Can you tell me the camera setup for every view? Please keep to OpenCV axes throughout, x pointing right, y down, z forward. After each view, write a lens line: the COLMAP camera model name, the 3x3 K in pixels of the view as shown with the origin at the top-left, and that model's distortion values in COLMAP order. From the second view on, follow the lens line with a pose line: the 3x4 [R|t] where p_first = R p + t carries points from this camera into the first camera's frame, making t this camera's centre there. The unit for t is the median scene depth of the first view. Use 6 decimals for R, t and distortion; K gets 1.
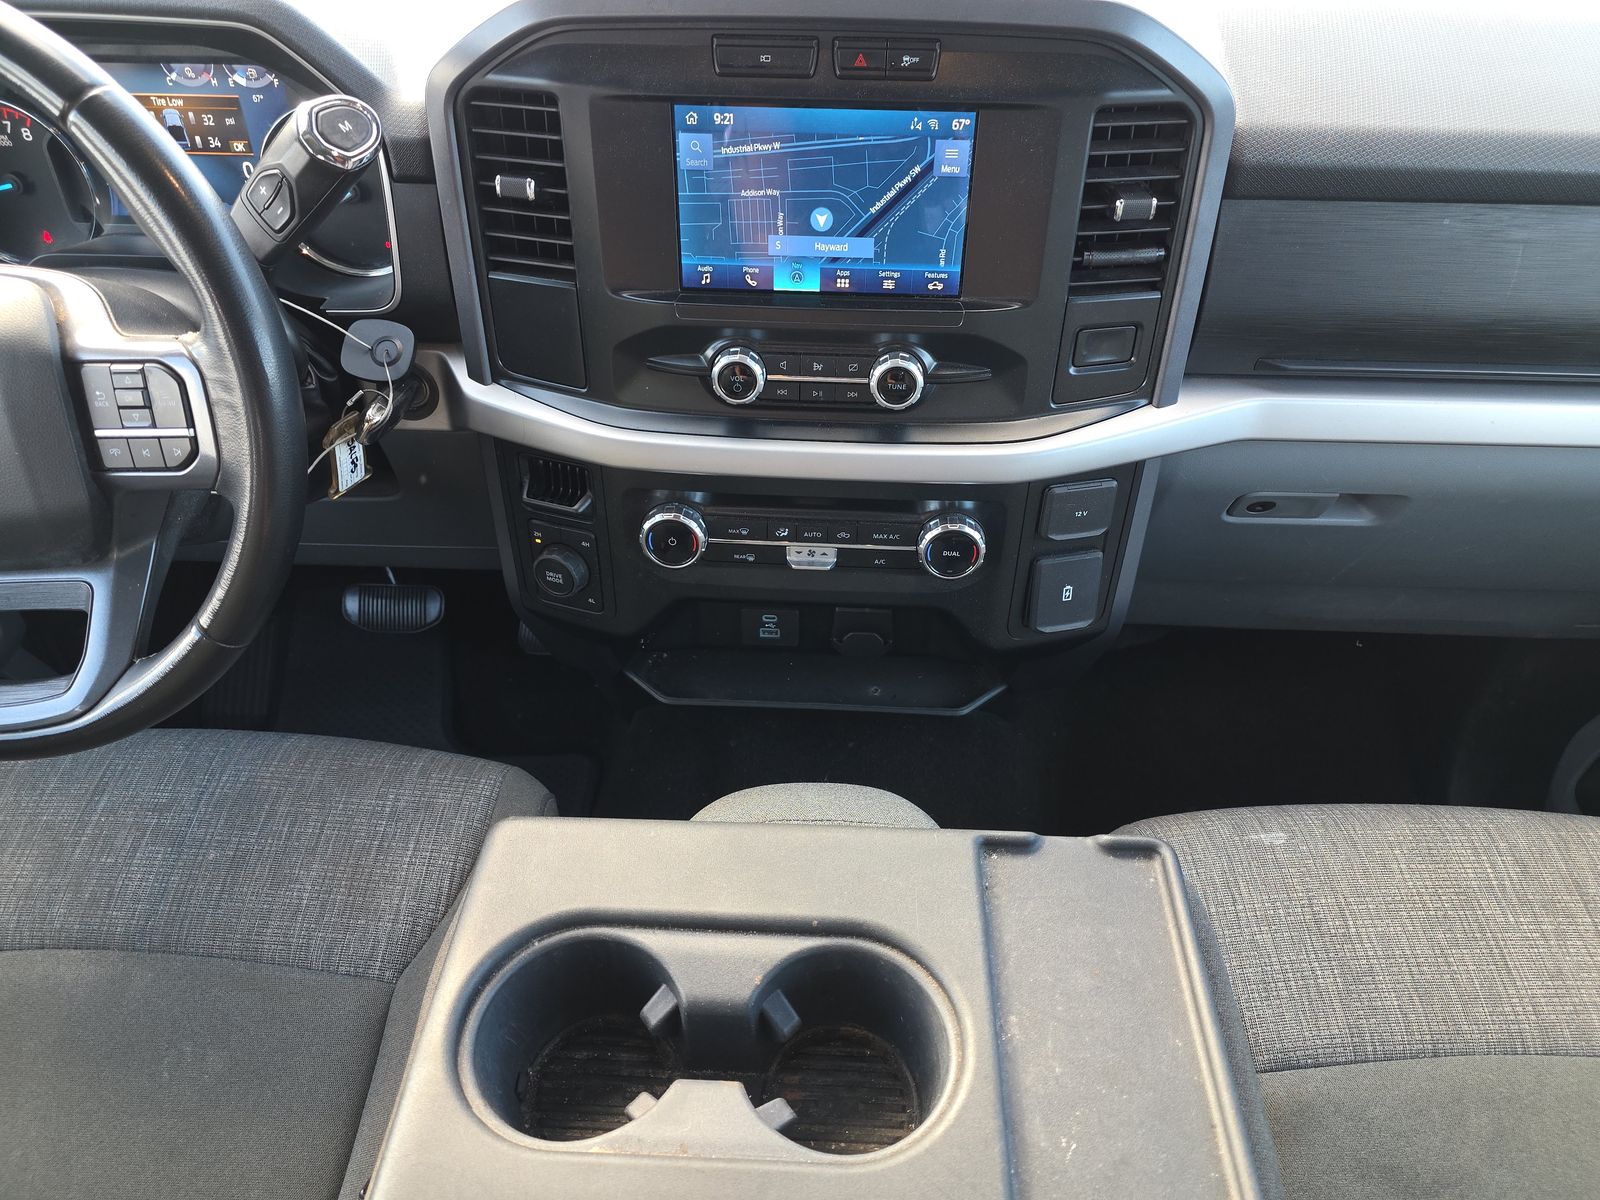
lens RADIAL K [[1092.7, 0, 803.4], [0, 1092.7, 605.4], [0, 0, 1]] dist [0.033026, -0.025636]
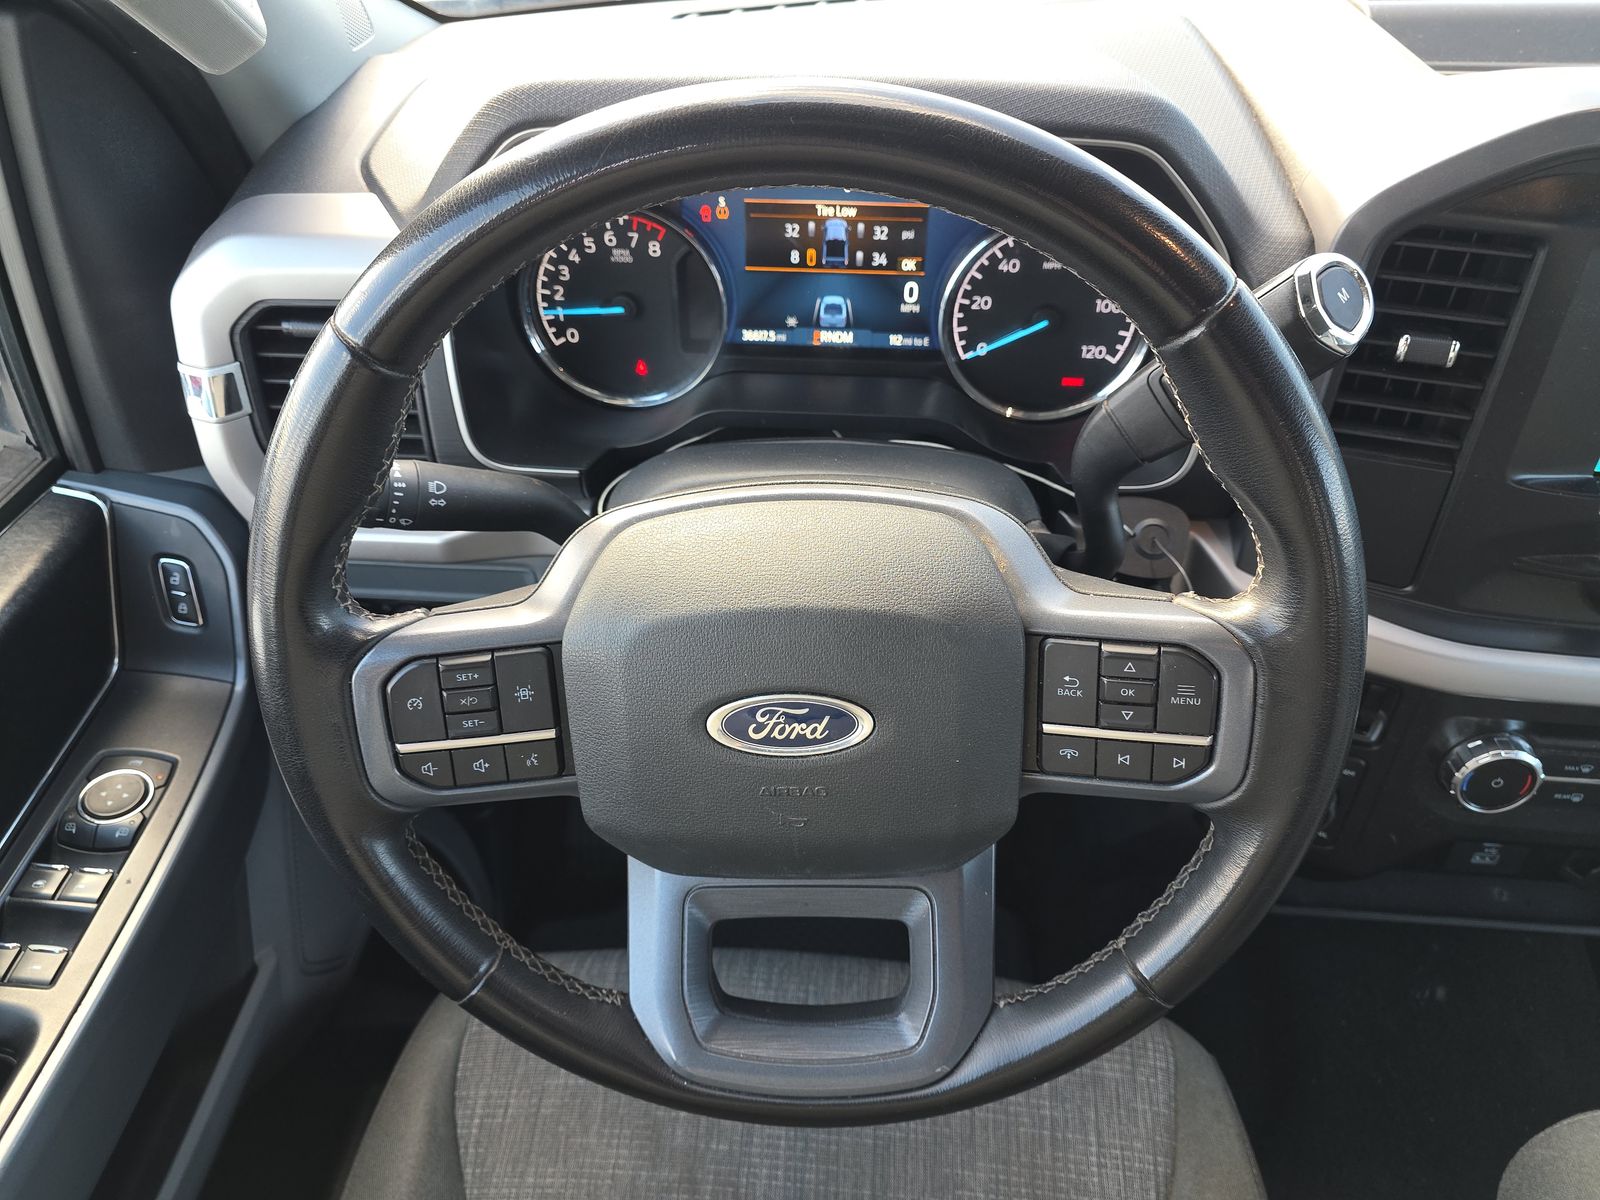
lens RADIAL K [[1092.7, 0, 798.1], [0, 1092.7, 587.2], [0, 0, 1]] dist [0.033026, -0.025636]
pose [[0.999601, 0.016884, -0.022655, -0.577772], [-0.017037, 0.999833, -0.006573, -0.176435], [0.022540, 0.006956, 0.999722, 0.203821]]
